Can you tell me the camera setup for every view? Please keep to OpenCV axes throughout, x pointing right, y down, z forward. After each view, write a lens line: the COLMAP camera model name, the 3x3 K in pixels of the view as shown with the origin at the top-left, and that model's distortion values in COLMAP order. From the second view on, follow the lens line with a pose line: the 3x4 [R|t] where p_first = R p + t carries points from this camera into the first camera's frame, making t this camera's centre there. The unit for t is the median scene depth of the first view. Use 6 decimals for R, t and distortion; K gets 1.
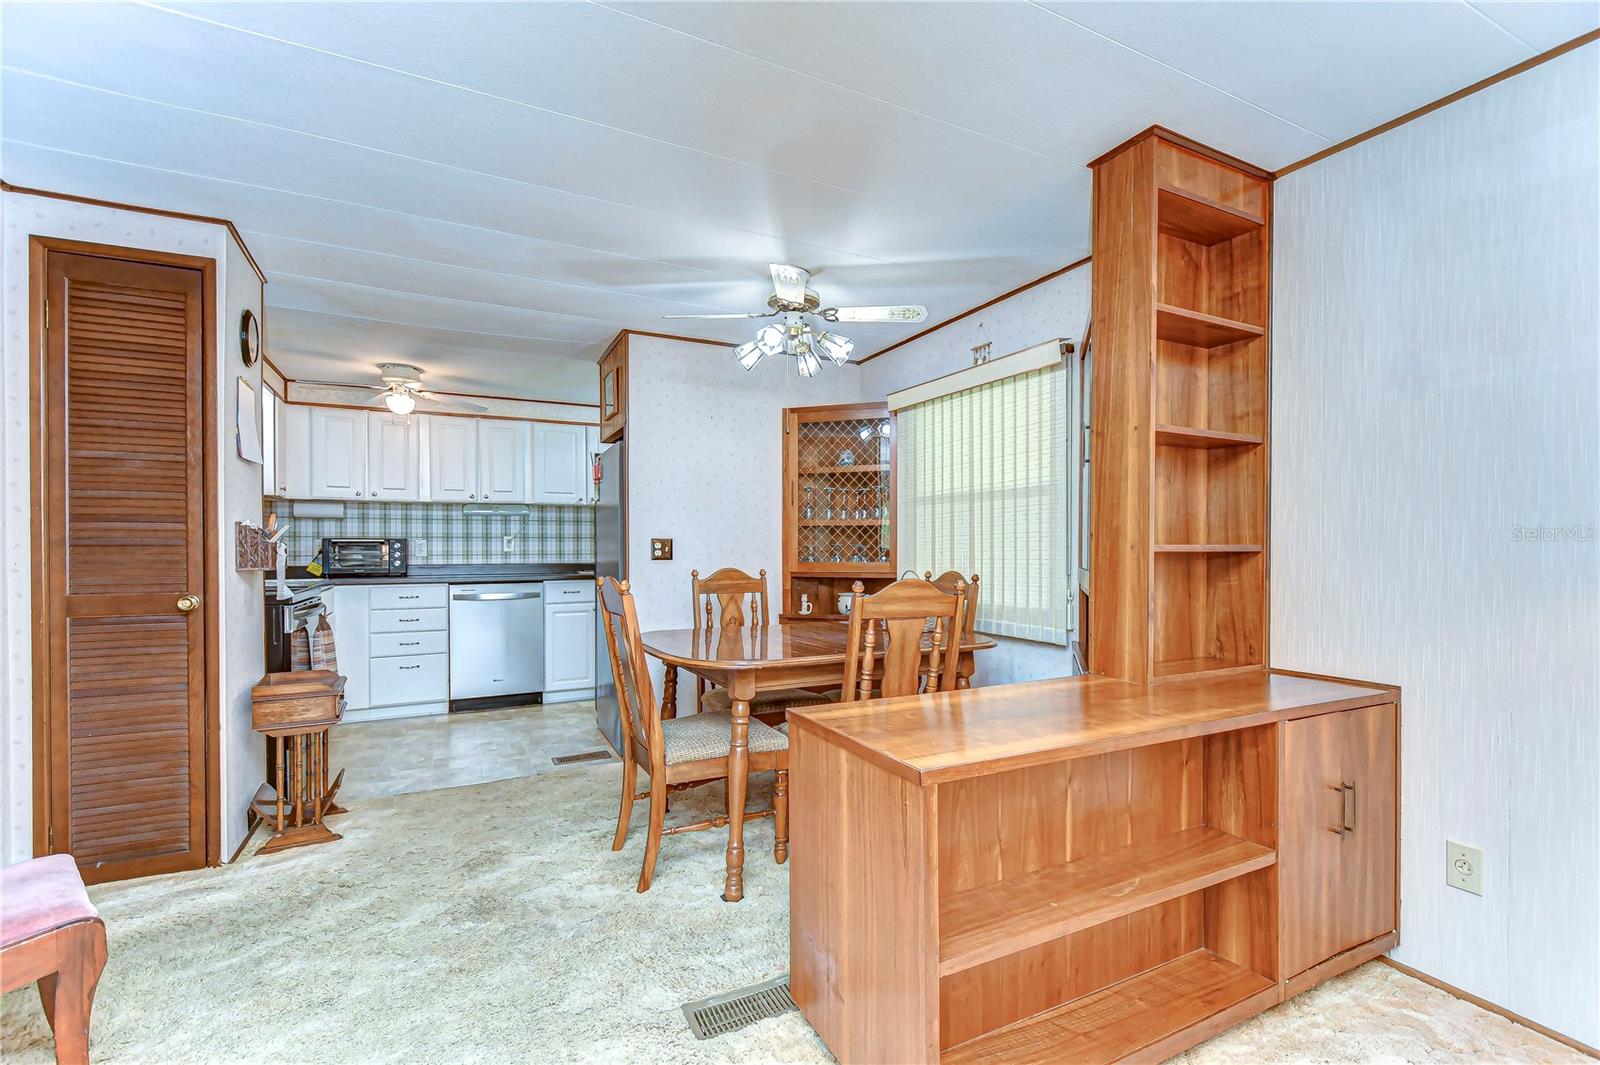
lens RADIAL K [[695.7, 0, 798.4], [0, 695.7, 560.1], [0, 0, 1]] dist [0.010917, -0.008607]
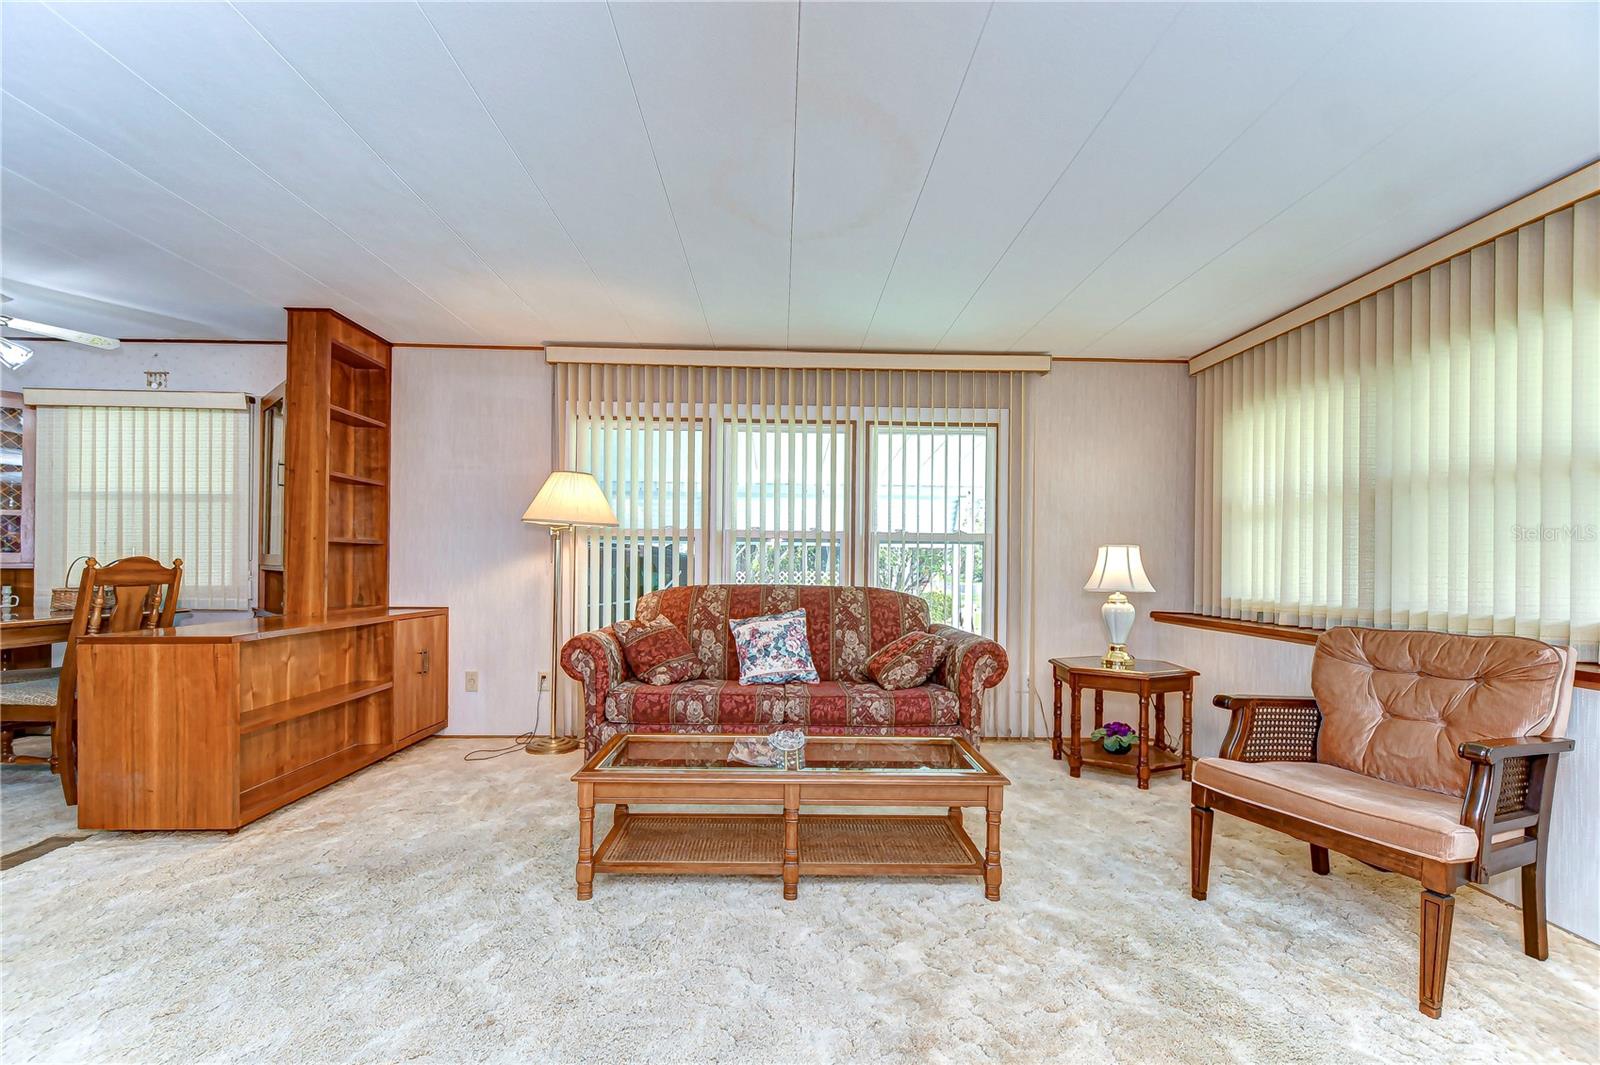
lens RADIAL K [[695.7, 0, 803.2], [0, 695.7, 560.2], [0, 0, 1]] dist [0.010917, -0.008607]
pose [[0.416510, 0.012440, 0.909046, -0.346707], [0.006755, 0.999836, -0.016777, 0.042346], [-0.909106, 0.013129, 0.416358, -0.485903]]
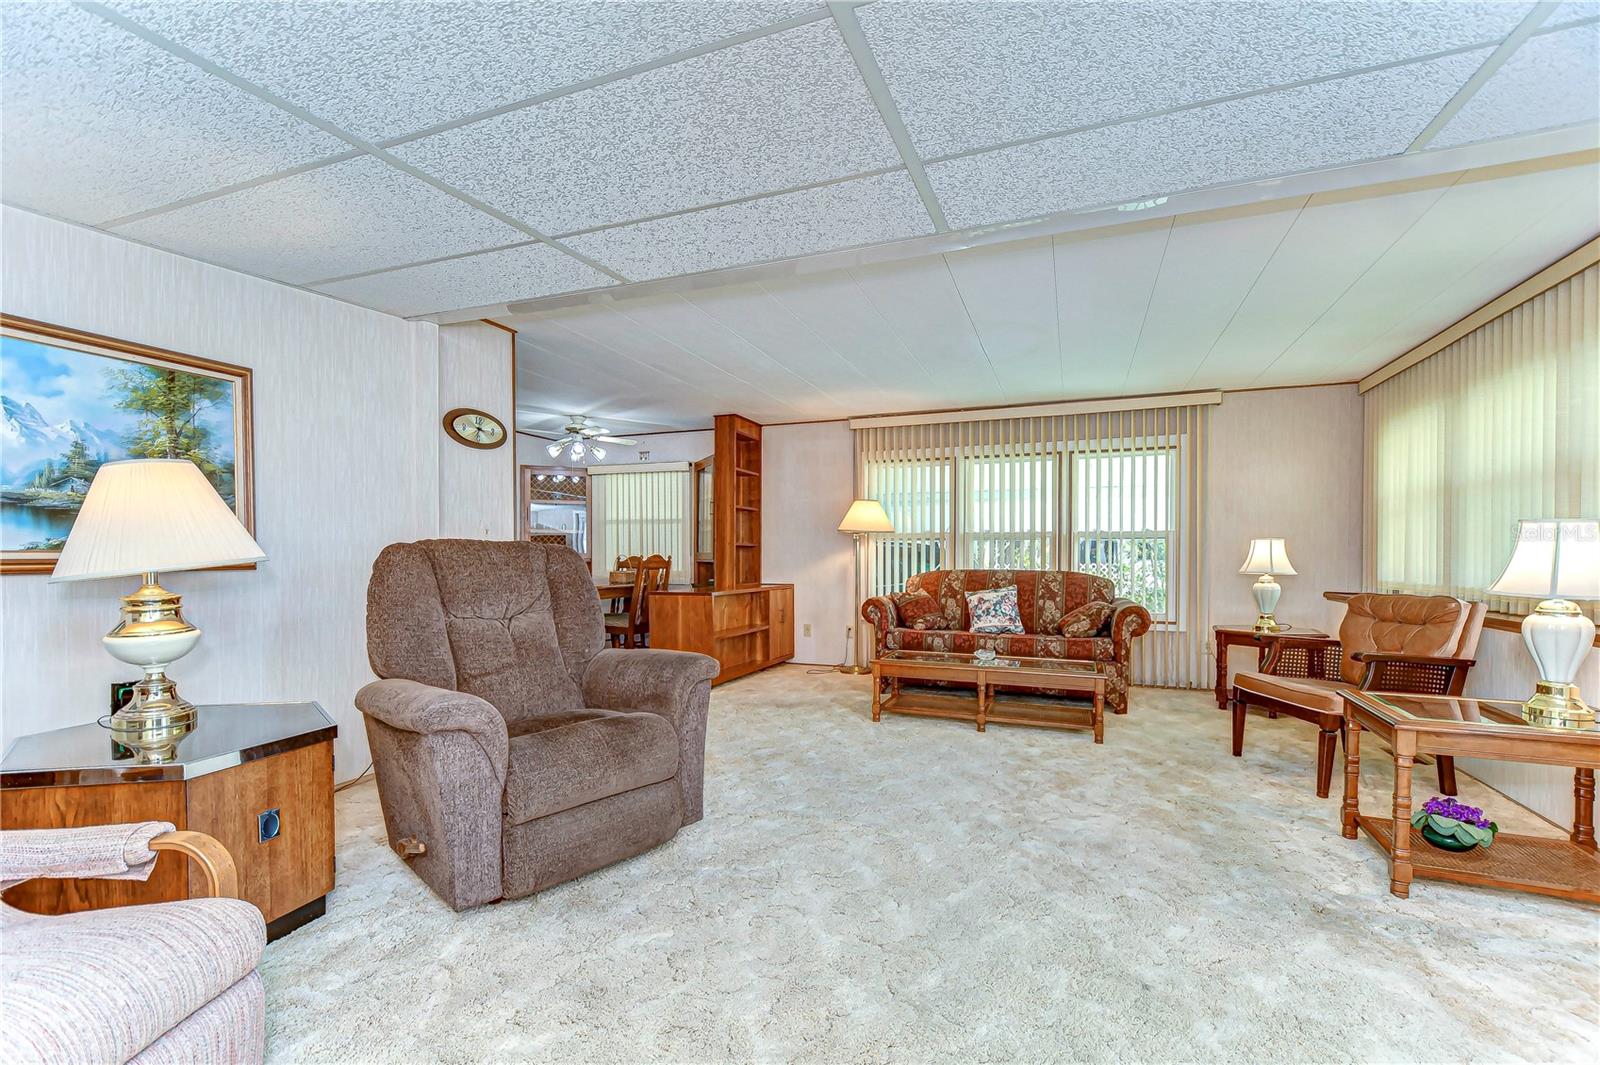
lens RADIAL K [[695.7, 0, 800.6], [0, 695.7, 560.8], [0, 0, 1]] dist [0.010917, -0.008607]
pose [[0.742437, -0.000080, 0.669916, -0.788428], [0.010038, 0.999889, -0.011005, 0.055443], [-0.669841, 0.014895, 0.742355, -0.879229]]
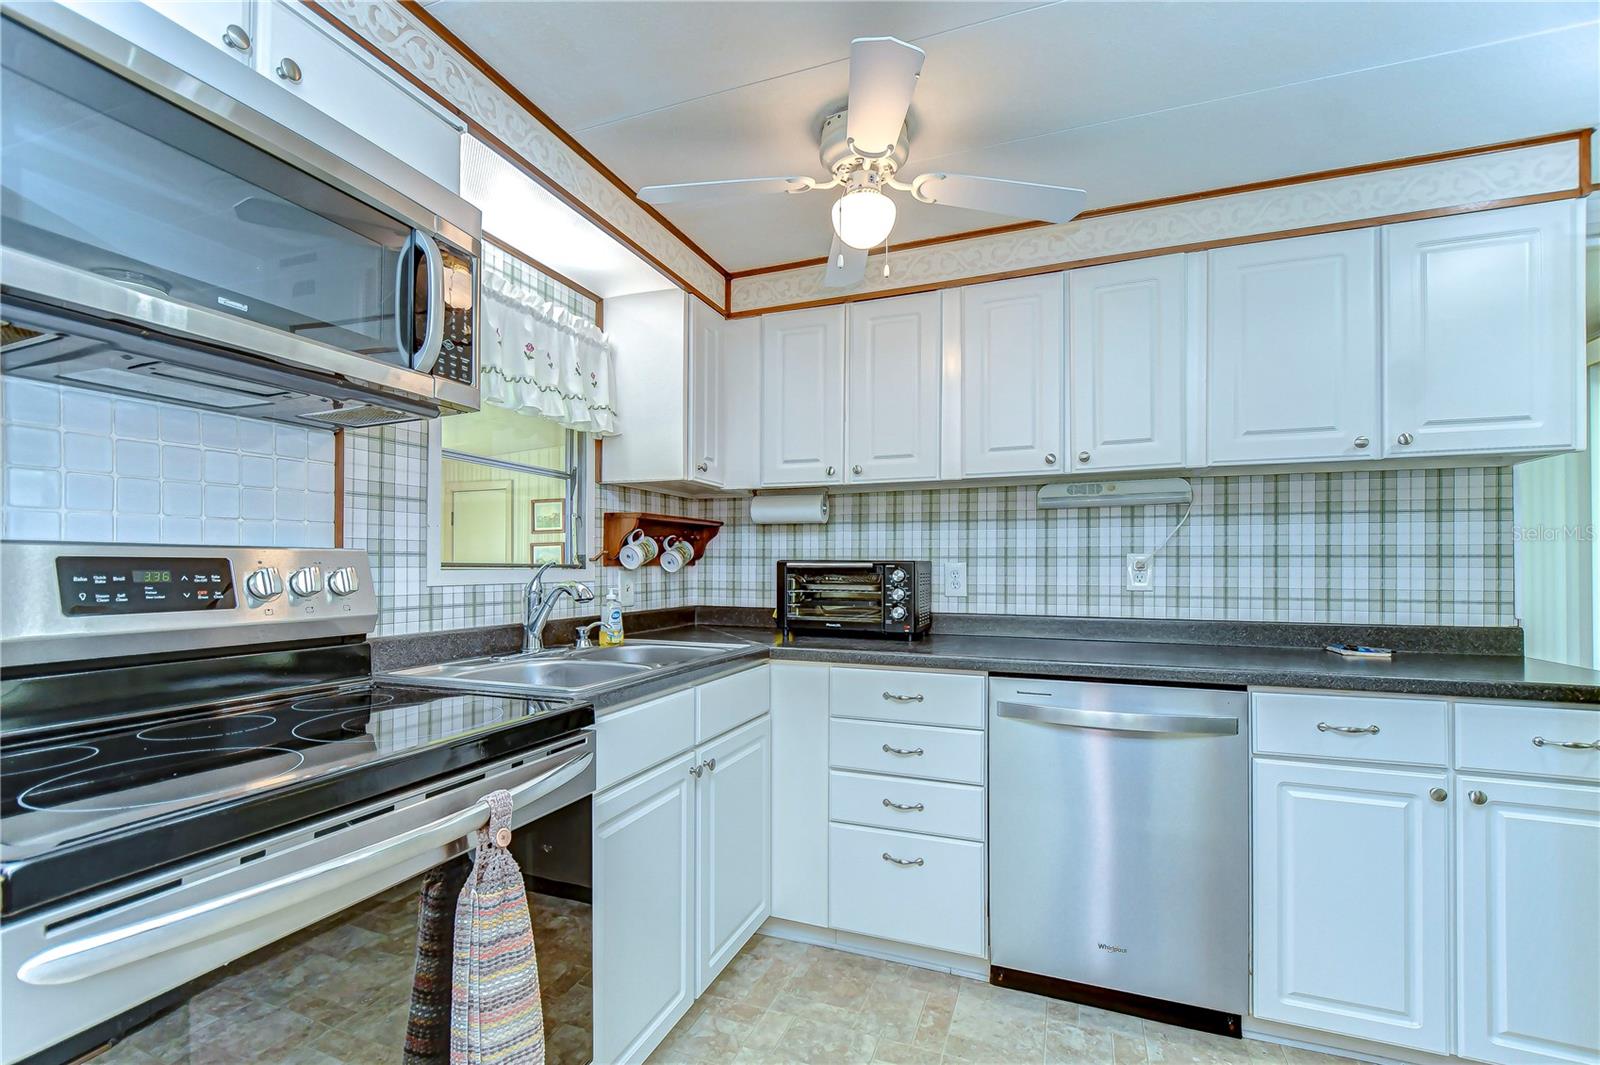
lens RADIAL K [[695.7, 0, 801.7], [0, 695.7, 562.4], [0, 0, 1]] dist [0.010917, -0.008607]
pose [[0.674384, 0.003400, -0.738373, -0.399063], [-0.020555, 0.999688, -0.014170, -0.031490], [0.738094, 0.024733, 0.674244, 0.929903]]
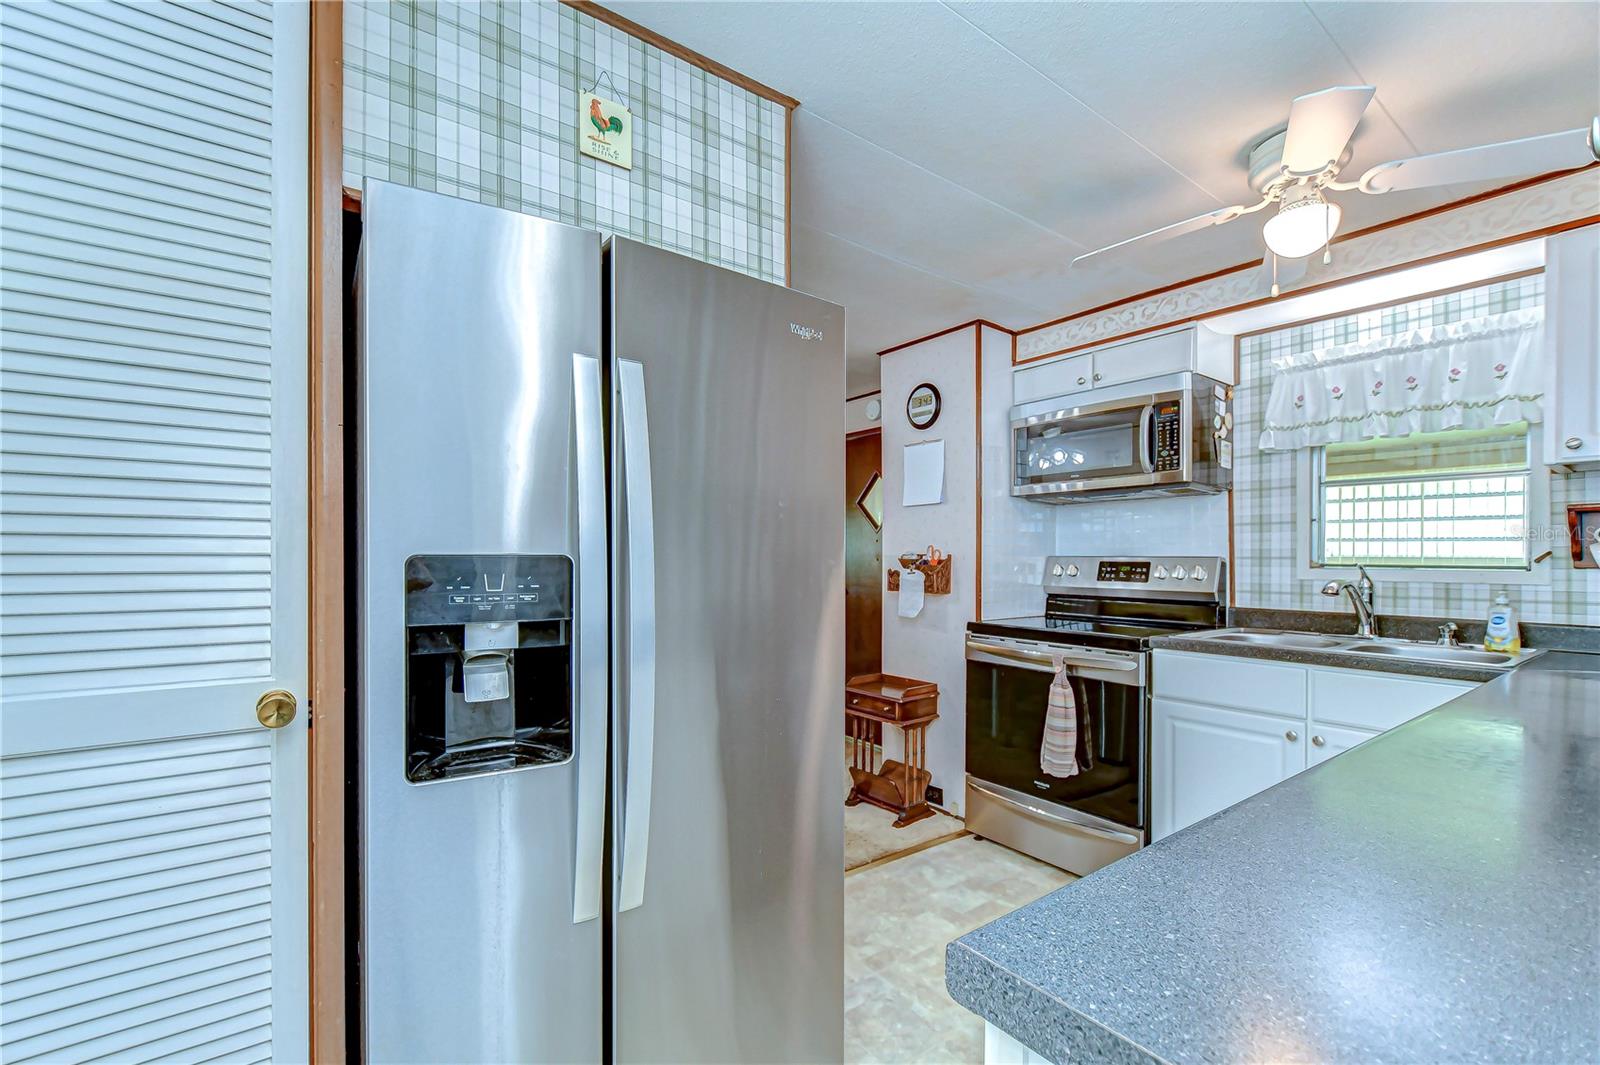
lens RADIAL K [[695.7, 0, 824.1], [0, 695.7, 567.3], [0, 0, 1]] dist [0.010917, -0.008607]
pose [[-0.978031, 0.007883, -0.208311, -0.289389], [0.000551, 0.999379, 0.035233, -0.056547], [0.208459, 0.034345, -0.977428, 1.731879]]
